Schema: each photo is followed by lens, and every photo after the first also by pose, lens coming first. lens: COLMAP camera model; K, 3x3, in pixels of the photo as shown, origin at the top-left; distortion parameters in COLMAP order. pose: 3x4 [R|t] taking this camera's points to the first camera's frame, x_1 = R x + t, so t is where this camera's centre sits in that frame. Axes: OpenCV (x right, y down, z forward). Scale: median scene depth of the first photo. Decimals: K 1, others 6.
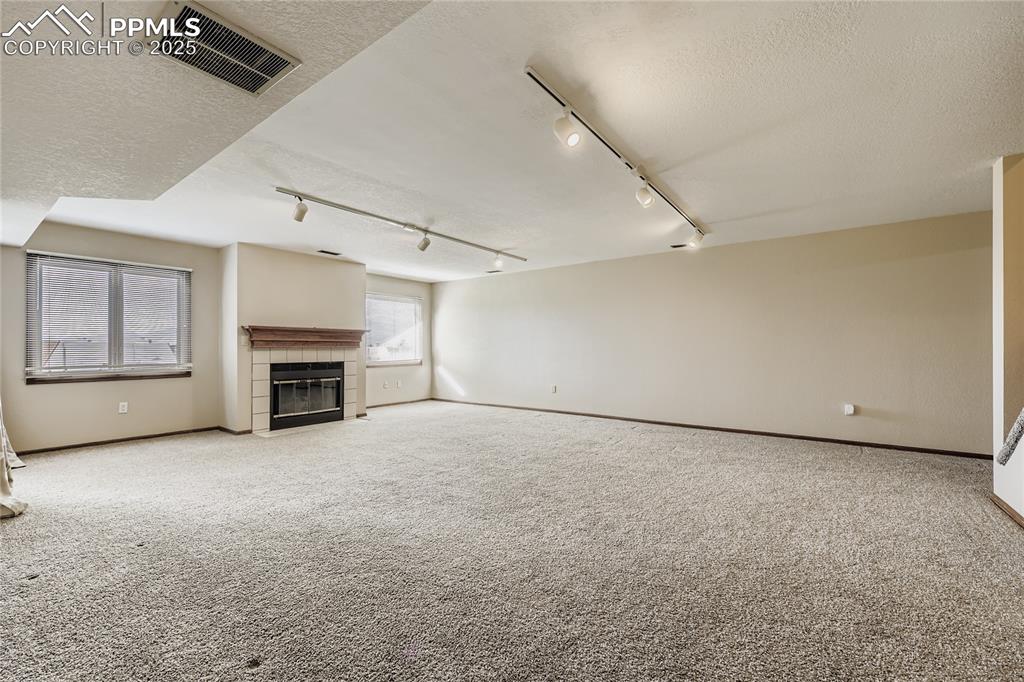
lens RADIAL K [[426.3, 0, 511.7], [0, 426.3, 343.4], [0, 0, 1]] dist [0.000872, 0.000188]
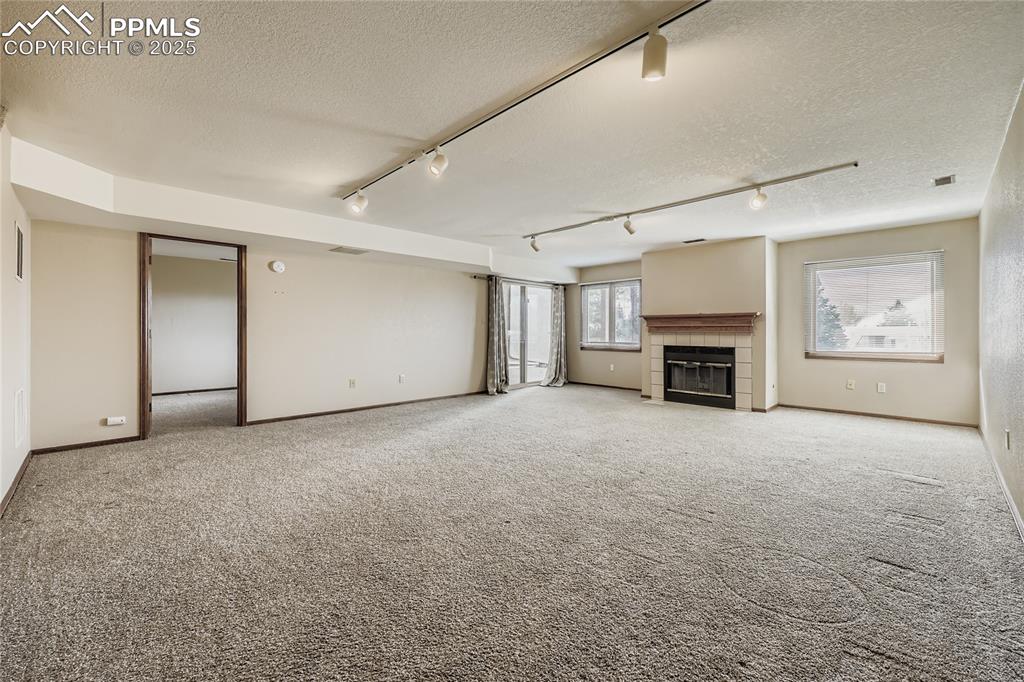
lens RADIAL K [[426.7, 0, 518.9], [0, 426.7, 330.2], [0, 0, 1]] dist [0.001653, 0.000242]
pose [[-0.155448, -0.004965, -0.987832, 0.655376], [0.004947, 0.999971, -0.005805, 0.008332], [0.987832, -0.005789, -0.155419, 0.727338]]
